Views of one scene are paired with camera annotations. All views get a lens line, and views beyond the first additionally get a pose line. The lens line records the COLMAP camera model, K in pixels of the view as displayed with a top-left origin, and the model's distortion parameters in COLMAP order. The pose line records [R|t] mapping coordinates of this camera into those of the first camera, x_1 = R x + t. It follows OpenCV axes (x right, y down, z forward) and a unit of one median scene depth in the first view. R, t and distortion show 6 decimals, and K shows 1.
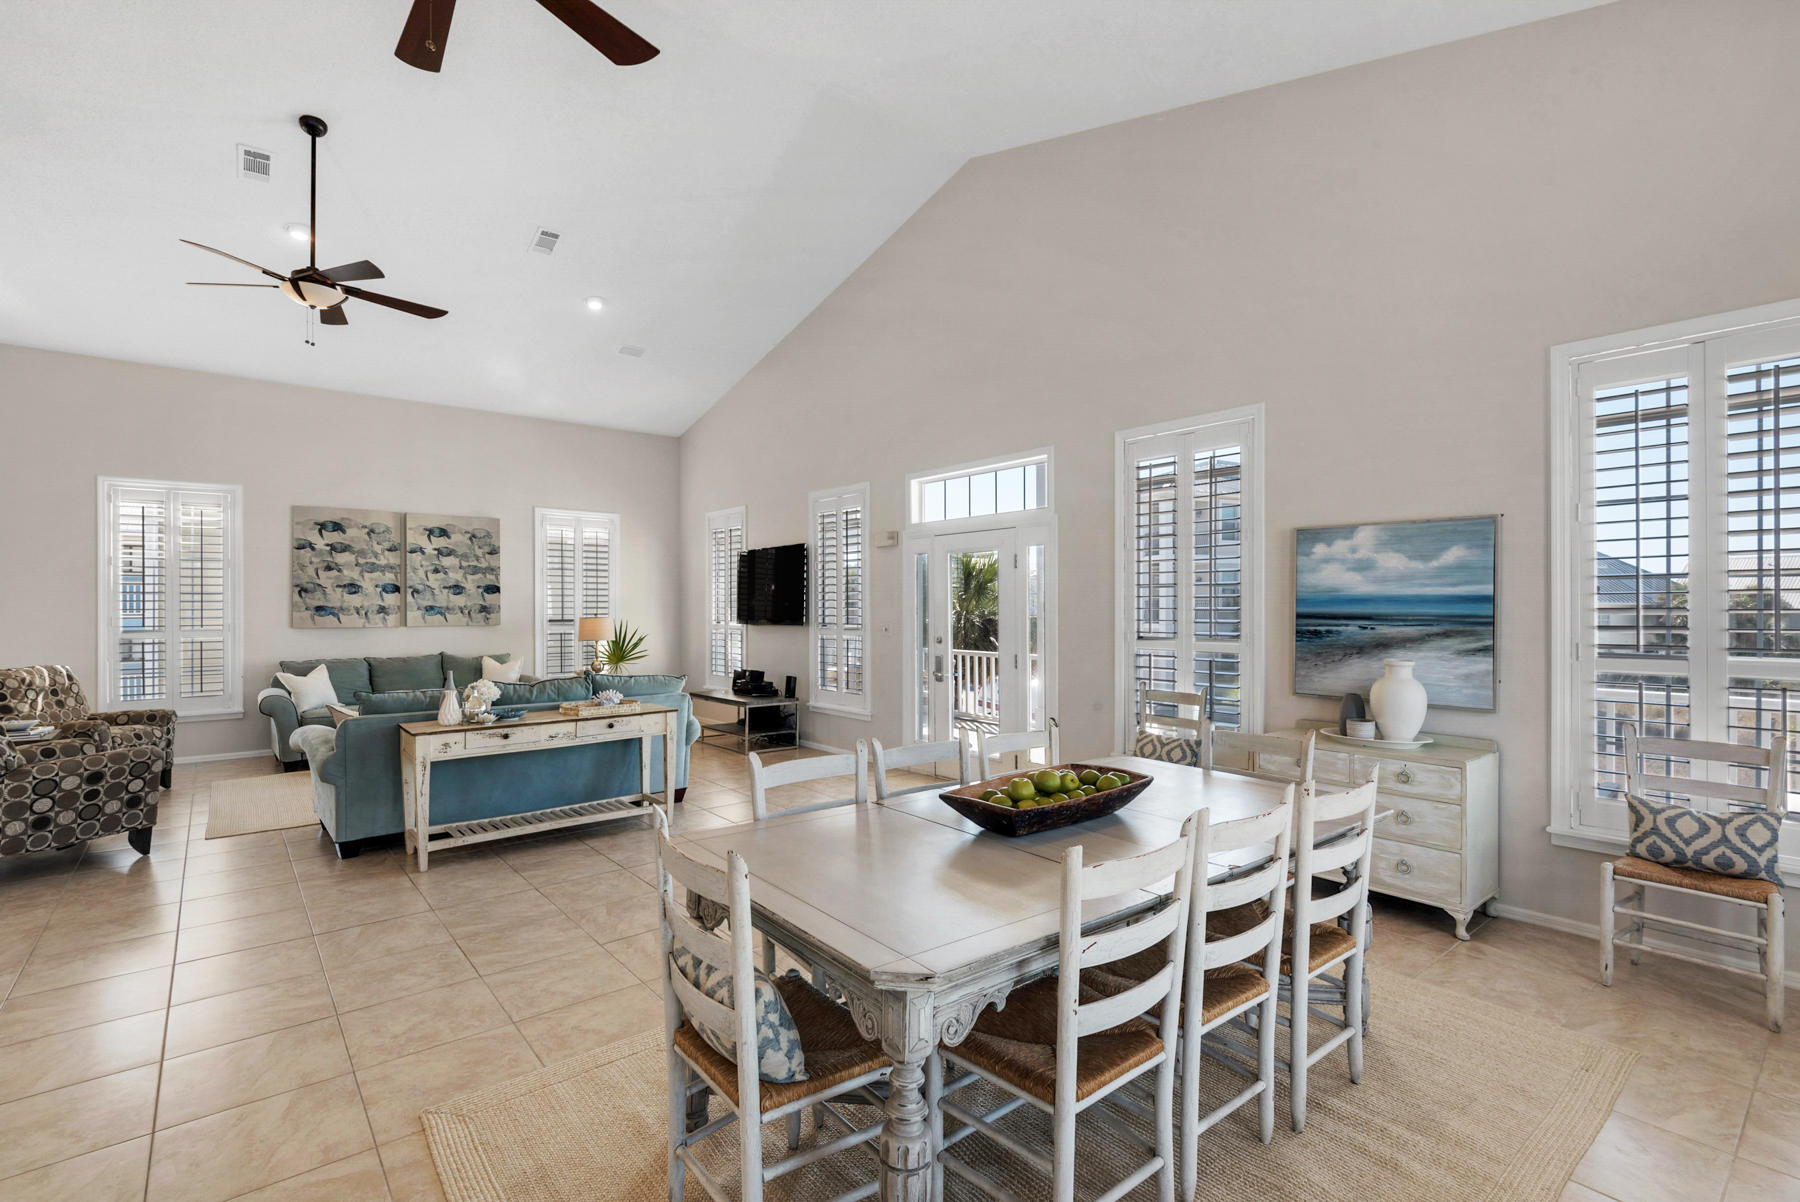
lens RADIAL K [[821.5, 0, 890.7], [0, 821.5, 600.0], [0, 0, 1]] dist [0.033952, -0.018480]
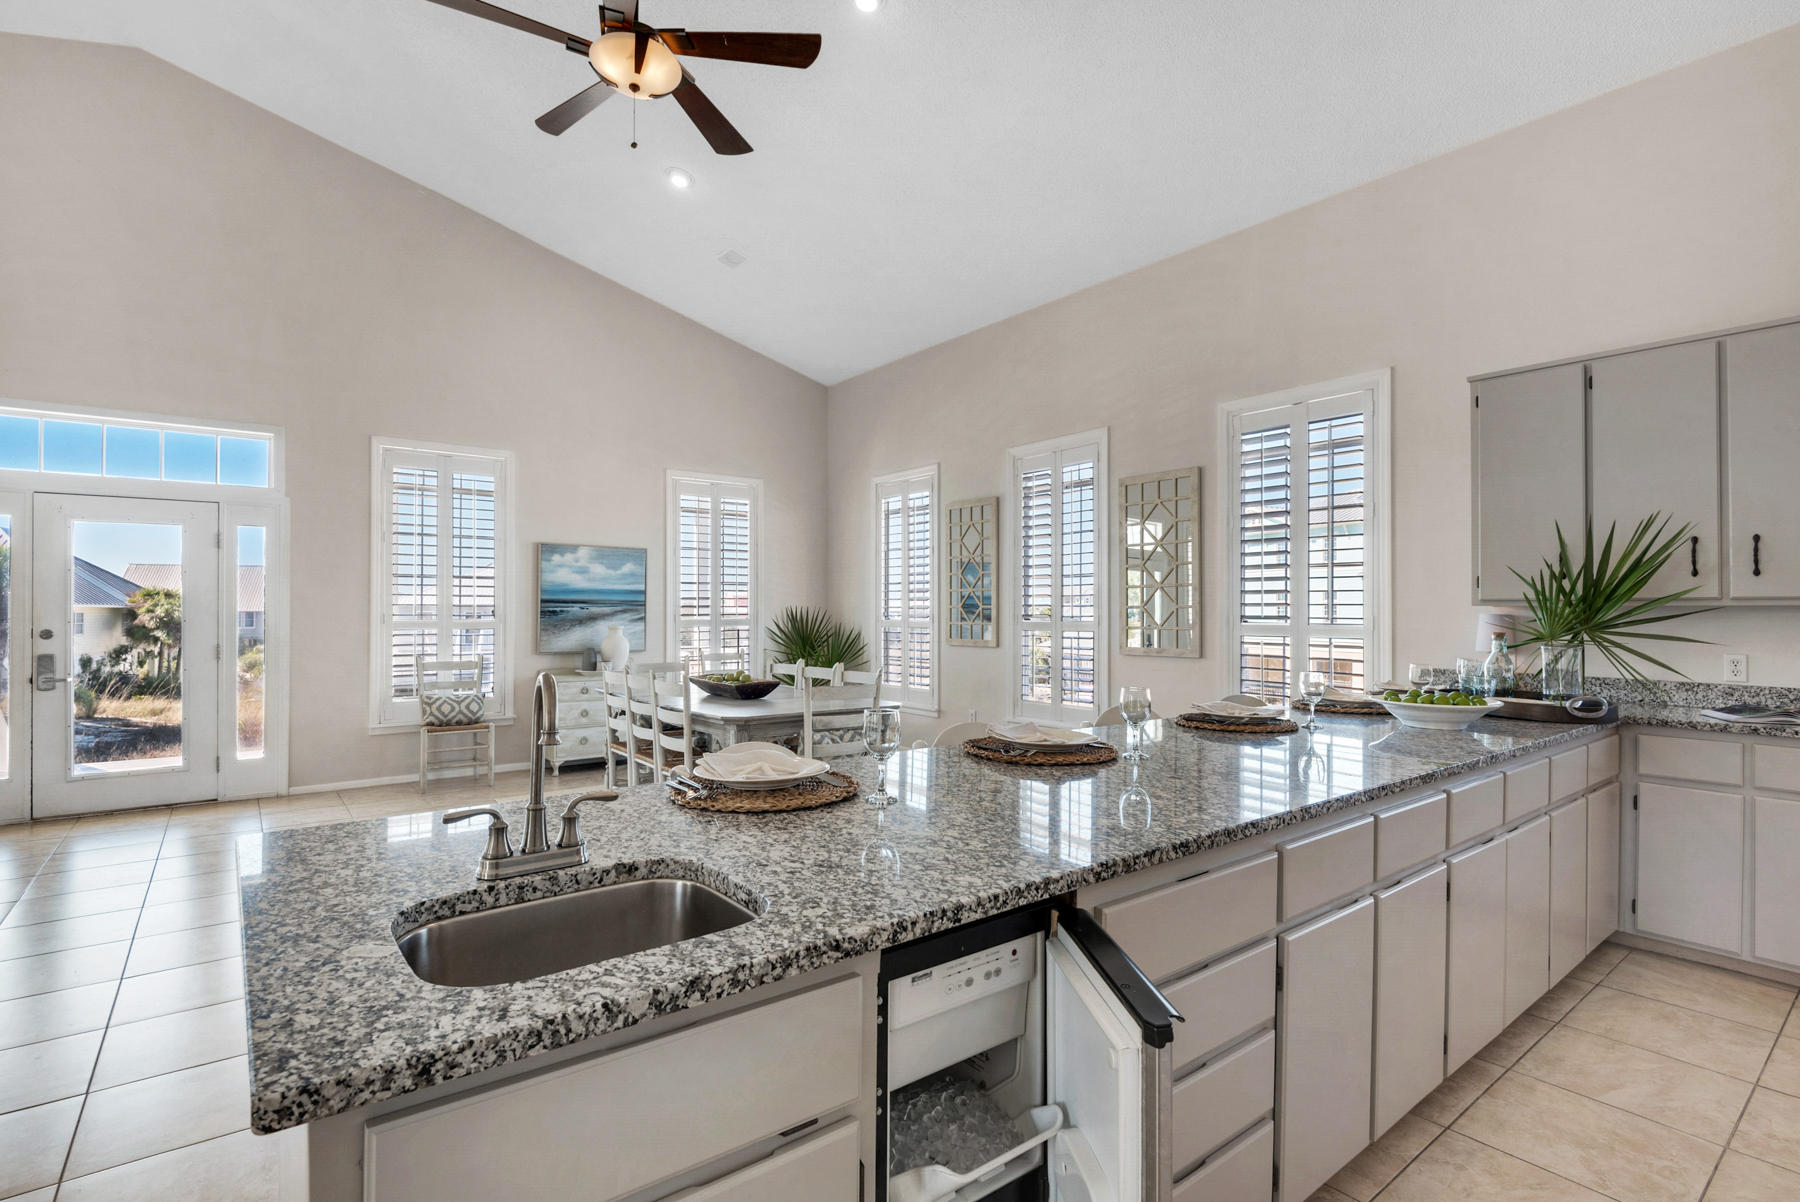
lens RADIAL K [[845.7, 0, 895.5], [0, 845.7, 607.1], [0, 0, 1]] dist [0.008168, -0.005798]
pose [[0.033054, 0.007840, 0.999423, -0.738696], [-0.005666, 0.999955, -0.007656, 0.027509], [-0.999438, -0.005409, 0.033097, 0.215773]]
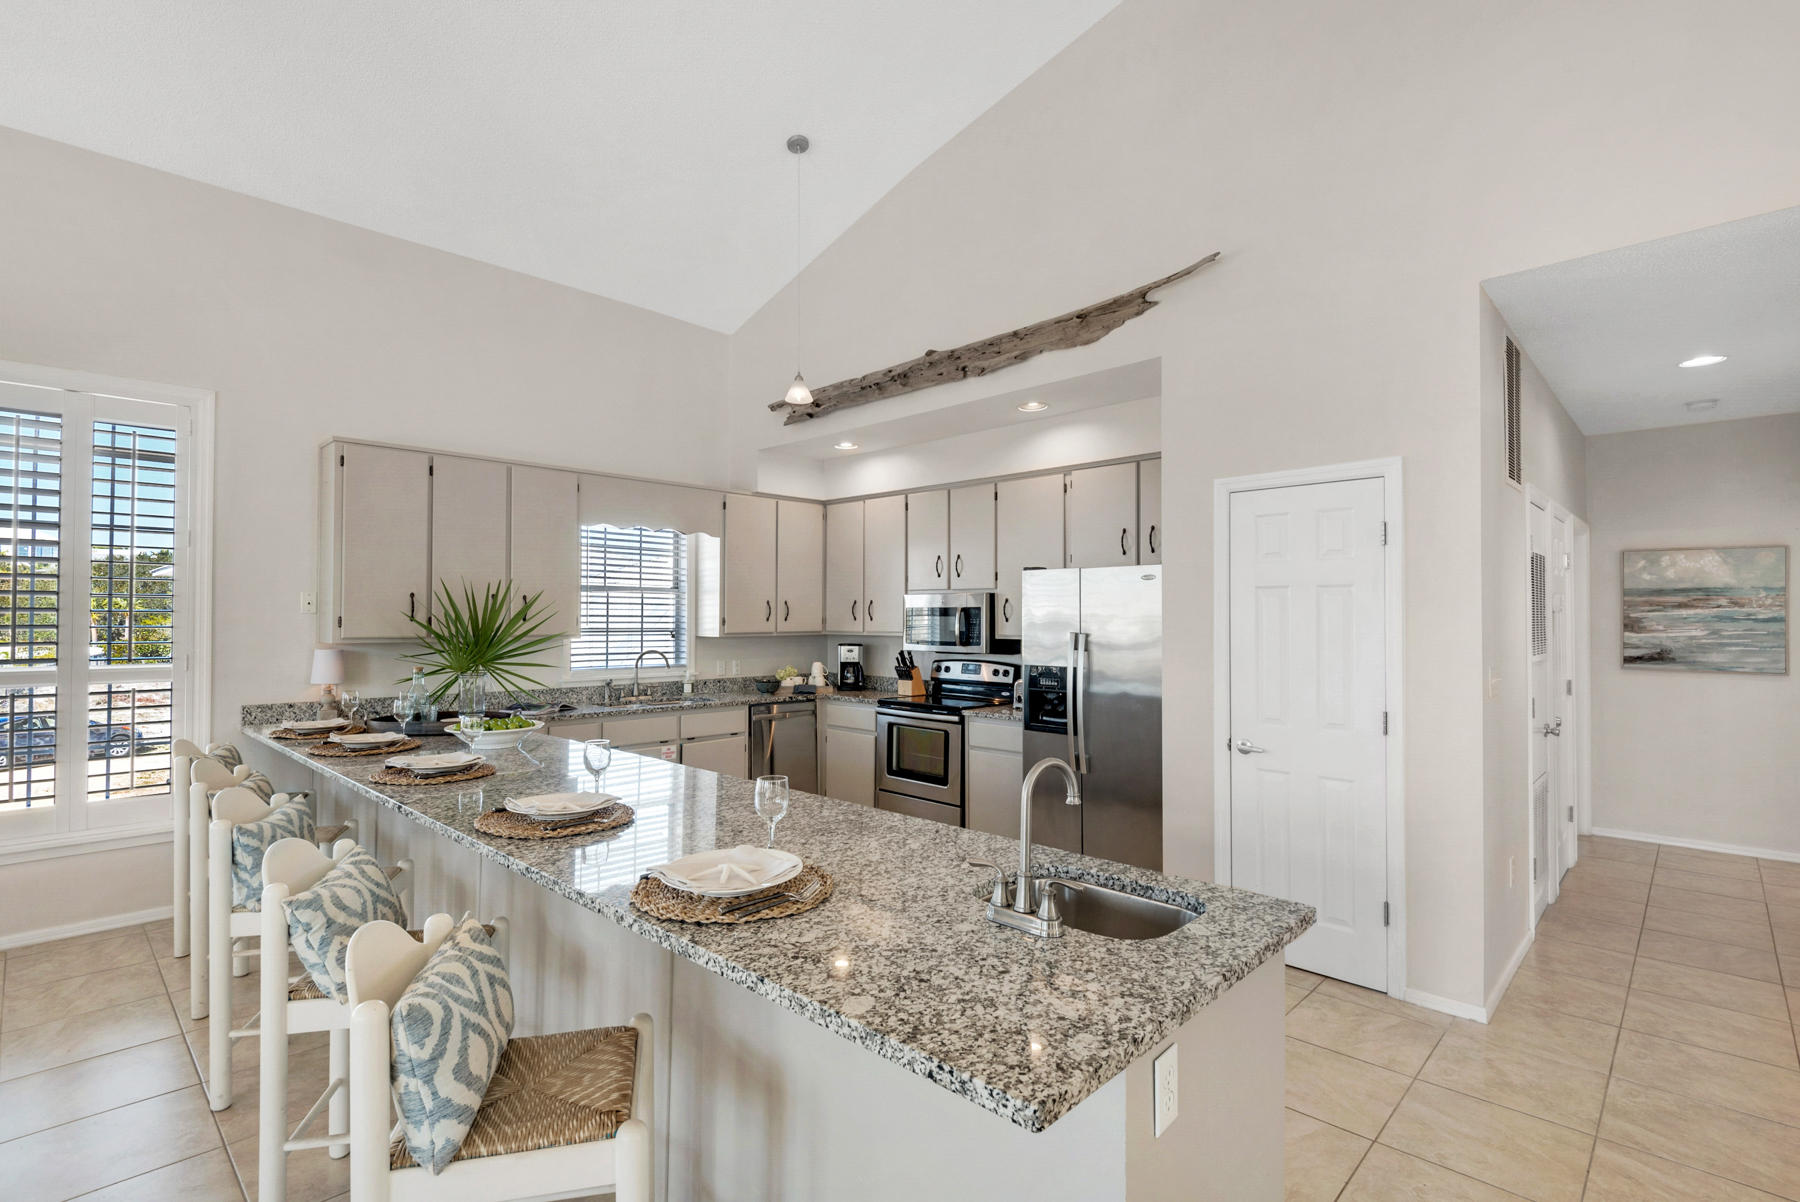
lens RADIAL K [[845.7, 0, 904.2], [0, 845.7, 612.6], [0, 0, 1]] dist [0.008168, -0.005798]
pose [[-0.993320, 0.000505, -0.115390, -0.478146], [0.001803, 0.999936, -0.011150, 0.001453], [0.115377, -0.011284, -0.993258, 0.545009]]
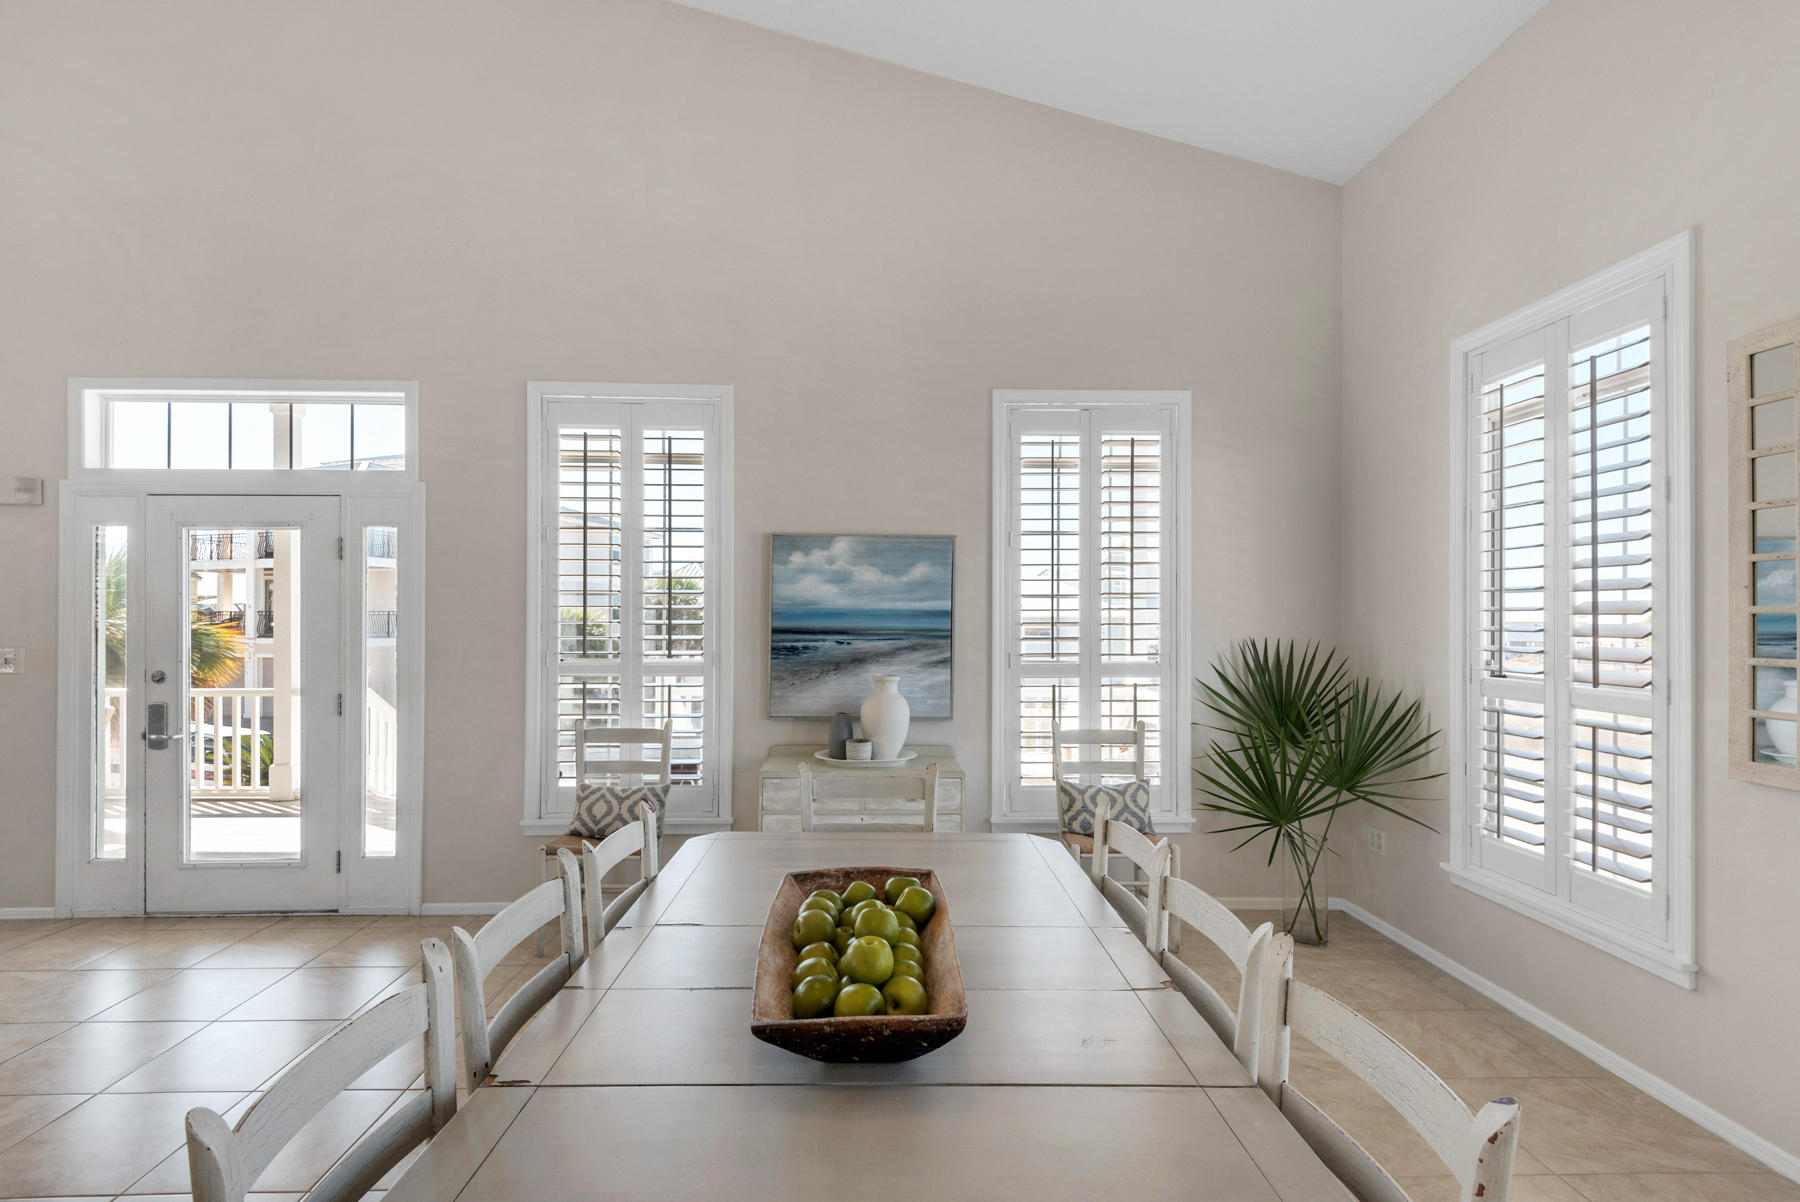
lens RADIAL K [[821.5, 0, 887.4], [0, 821.5, 612.9], [0, 0, 1]] dist [0.033952, -0.018480]
pose [[0.611092, 0.008717, 0.791512, -0.099060], [-0.009273, 0.999950, -0.003853, 0.001549], [-0.791505, -0.004985, 0.611142, 0.254663]]
